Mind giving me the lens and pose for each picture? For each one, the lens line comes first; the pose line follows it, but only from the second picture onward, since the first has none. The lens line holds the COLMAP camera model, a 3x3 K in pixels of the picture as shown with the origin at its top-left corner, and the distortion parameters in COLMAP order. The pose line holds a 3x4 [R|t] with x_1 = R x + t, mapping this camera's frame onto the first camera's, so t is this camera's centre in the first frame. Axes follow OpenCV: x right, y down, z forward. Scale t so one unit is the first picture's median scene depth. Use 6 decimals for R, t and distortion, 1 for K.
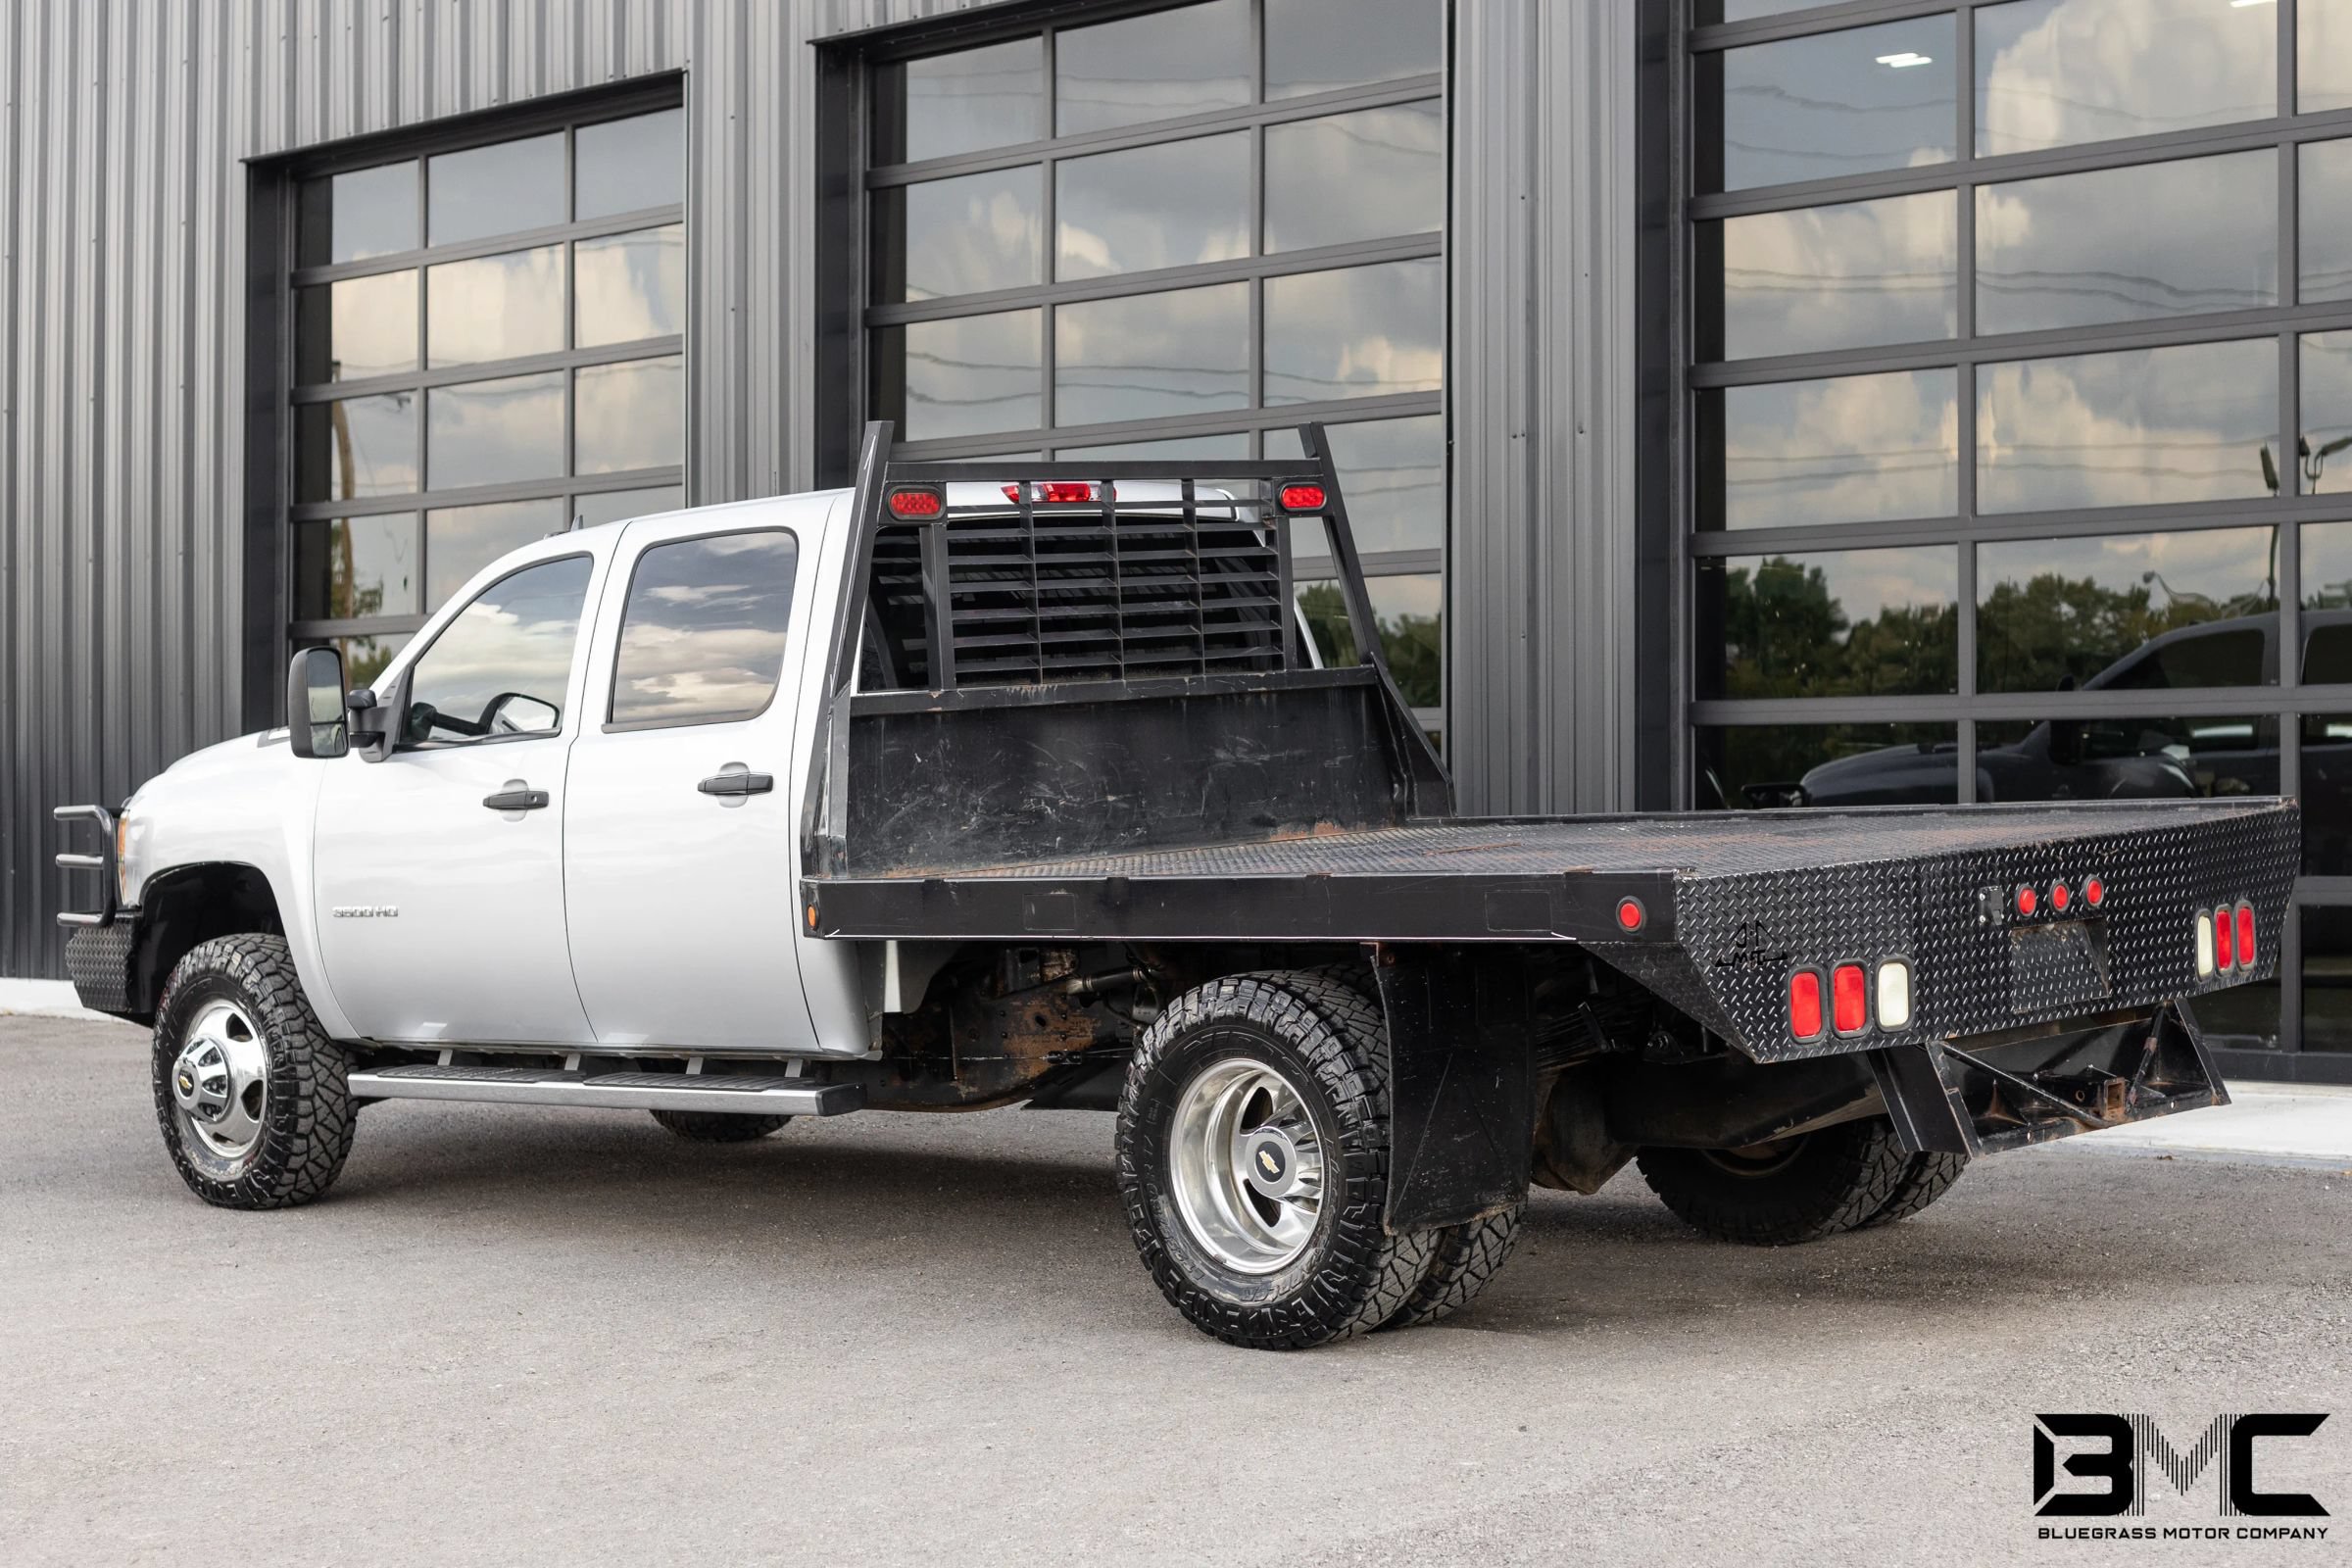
lens RADIAL K [[4079.4, 0, 1176.0], [0, 4079.4, 784.0], [0, 0, 1]] dist [0.018700, -0.041604]
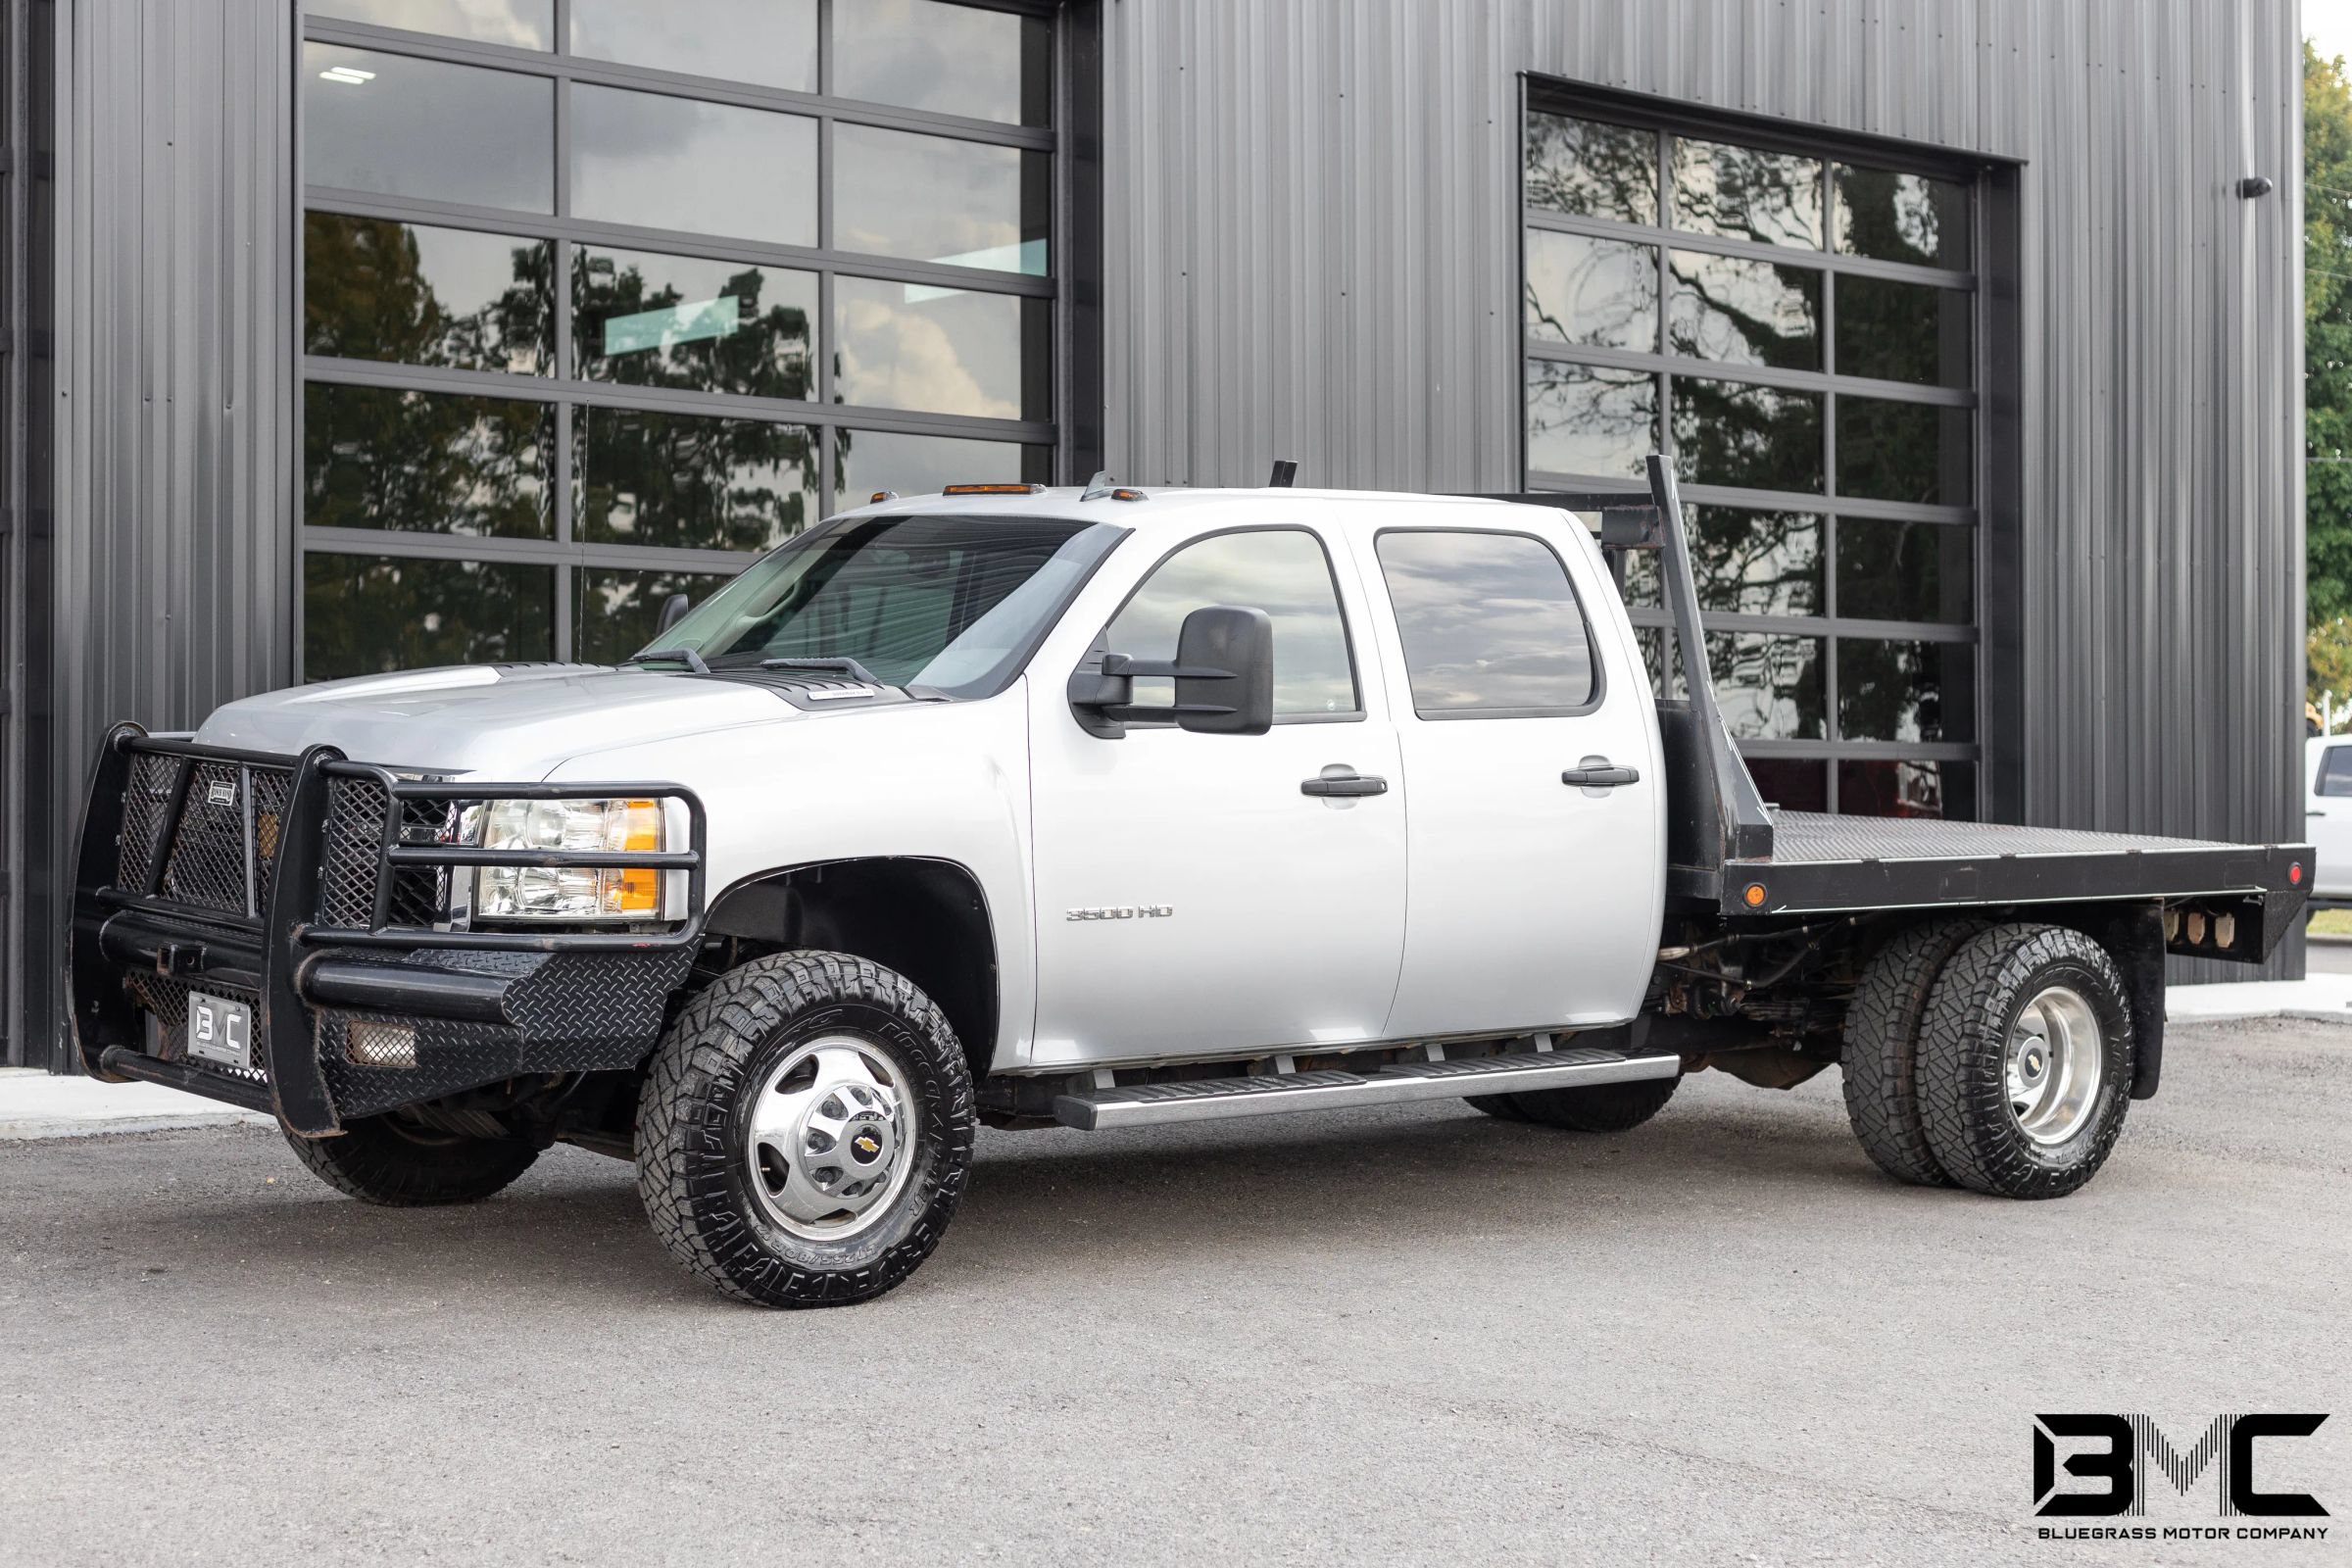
lens RADIAL K [[3993.2, 0, 1176.0], [0, 3993.2, 784.0], [0, 0, 1]] dist [0.027879, -0.193482]
pose [[0.061424, 0.014435, 0.998007, -1.149010], [-0.009223, 0.999861, -0.013894, 0.017568], [-0.998069, -0.008351, 0.061549, 1.039381]]
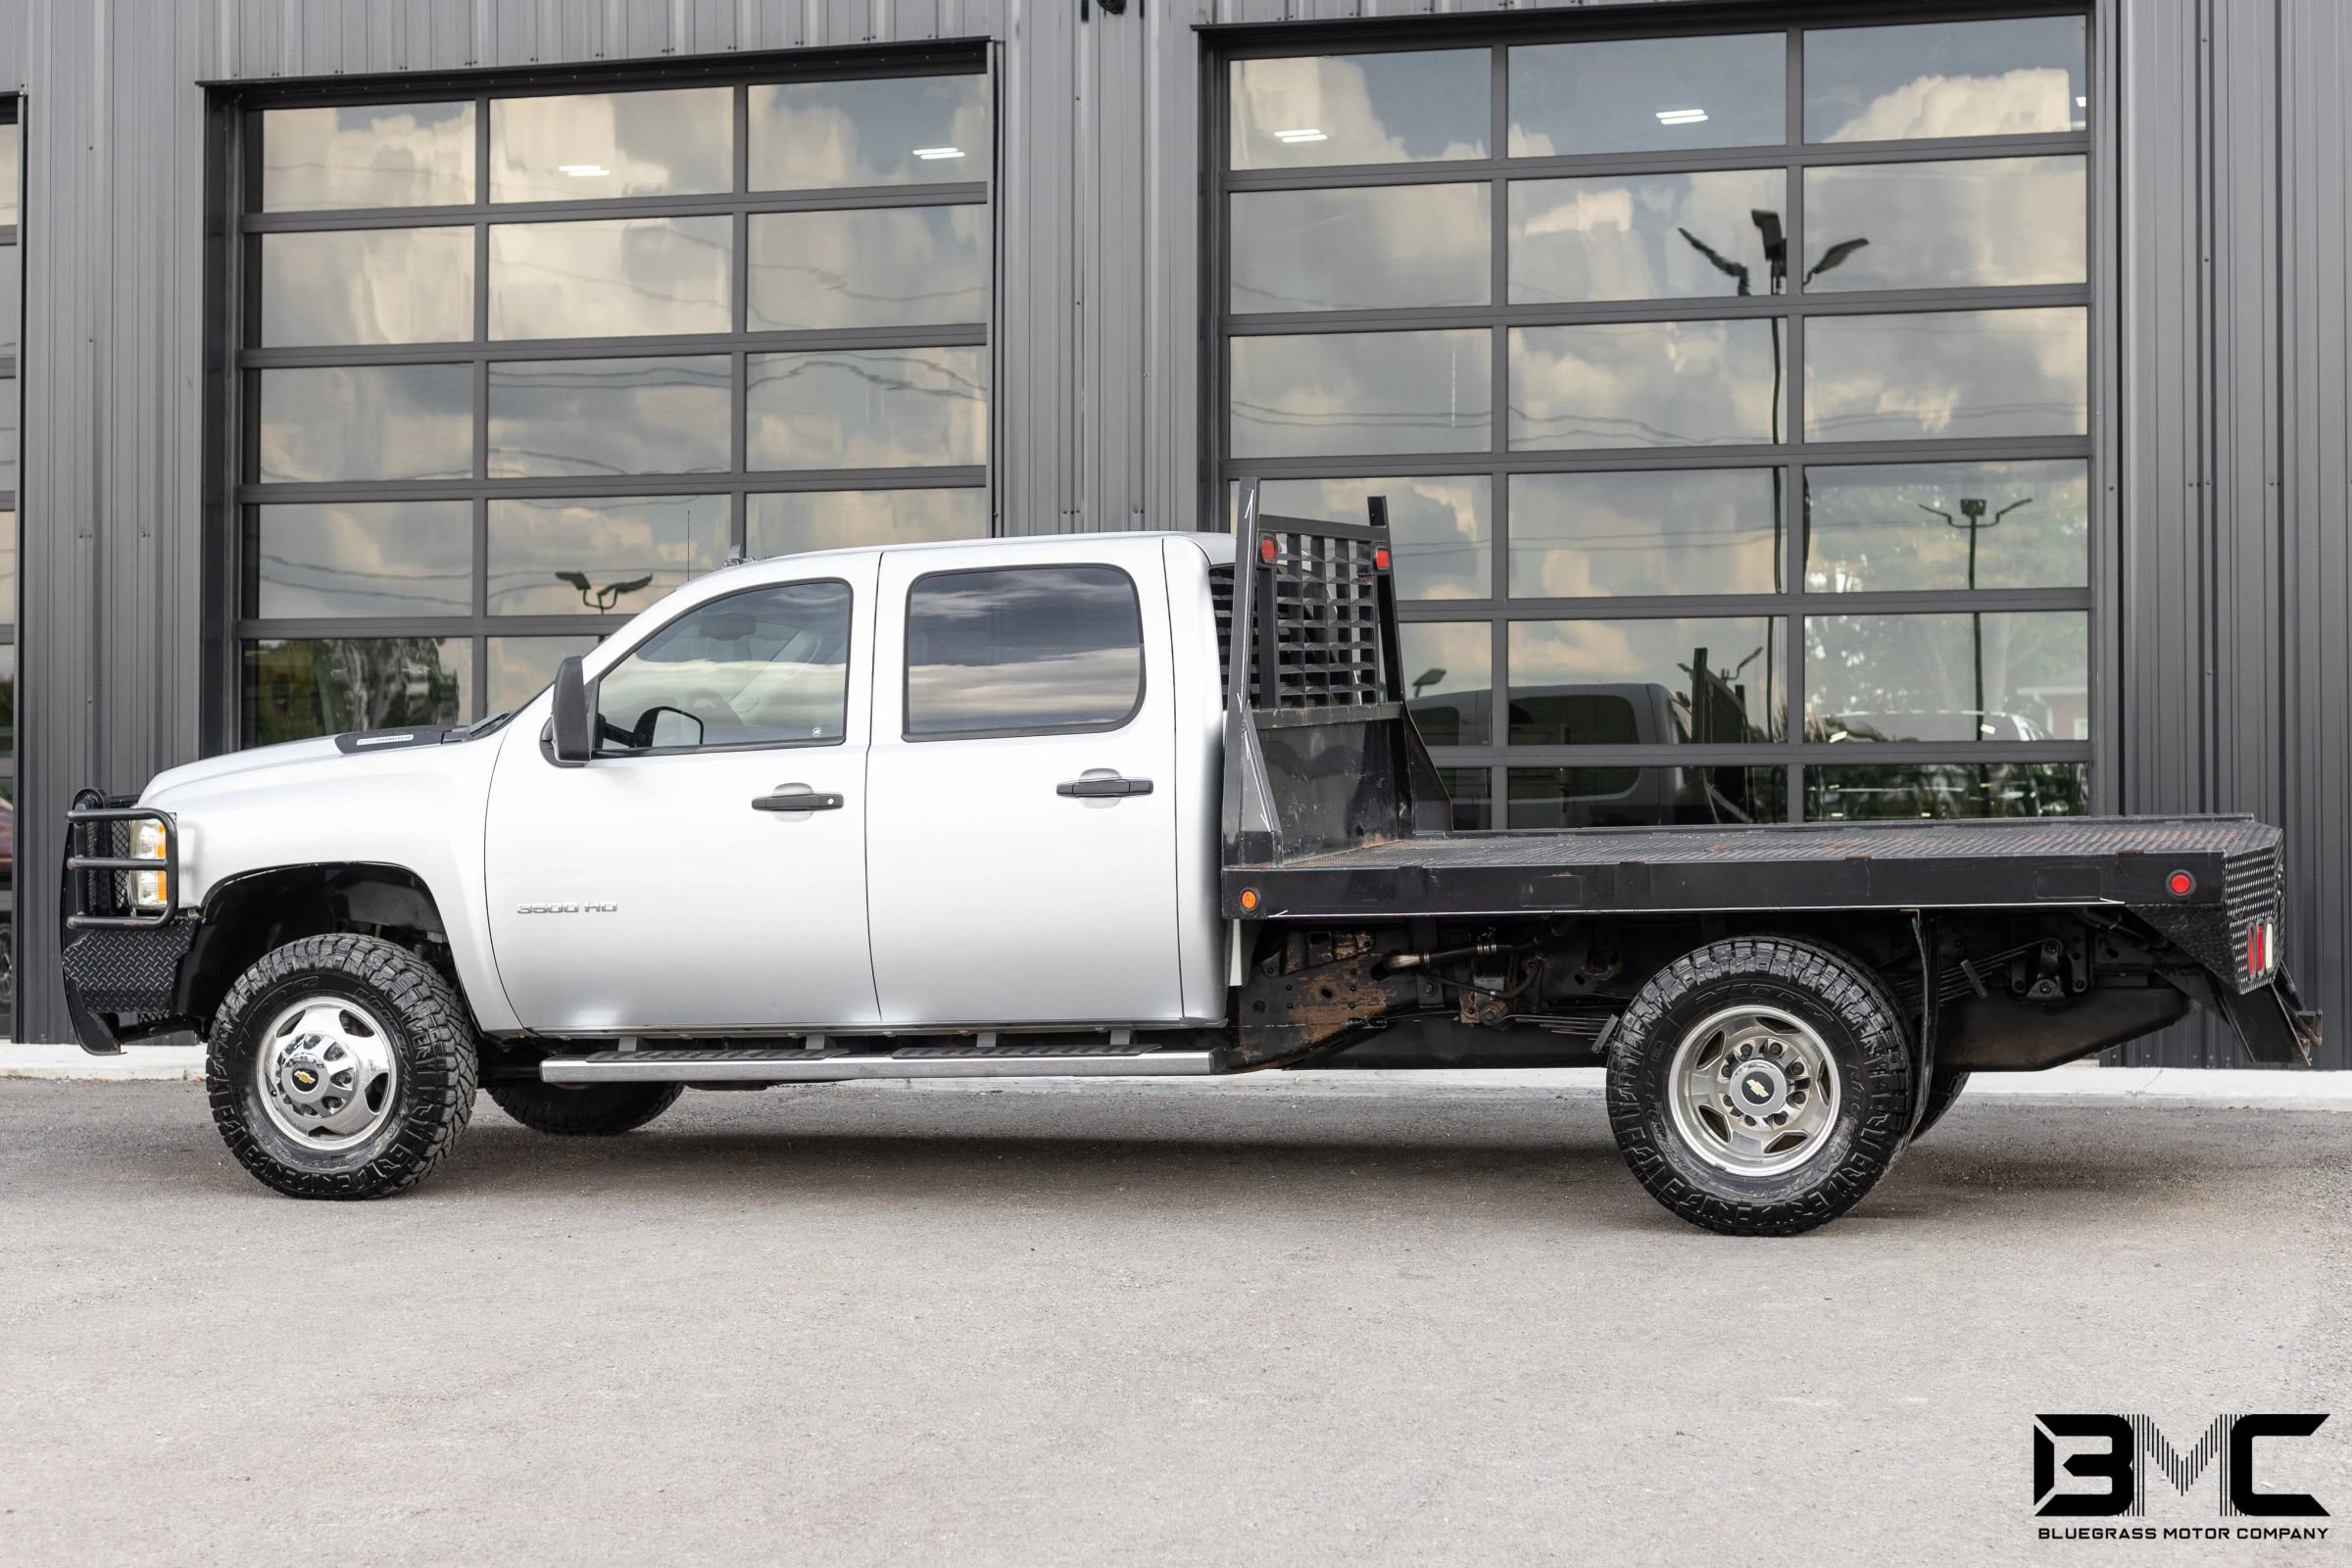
lens RADIAL K [[4219.0, 0, 1176.0], [0, 4219.0, 784.0], [0, 0, 1]] dist [0.033083, 0.085016]
pose [[0.870972, 0.017587, 0.491018, -0.666872], [-0.006788, 0.999695, -0.023765, 0.026814], [-0.491286, 0.017365, 0.870825, -0.039565]]
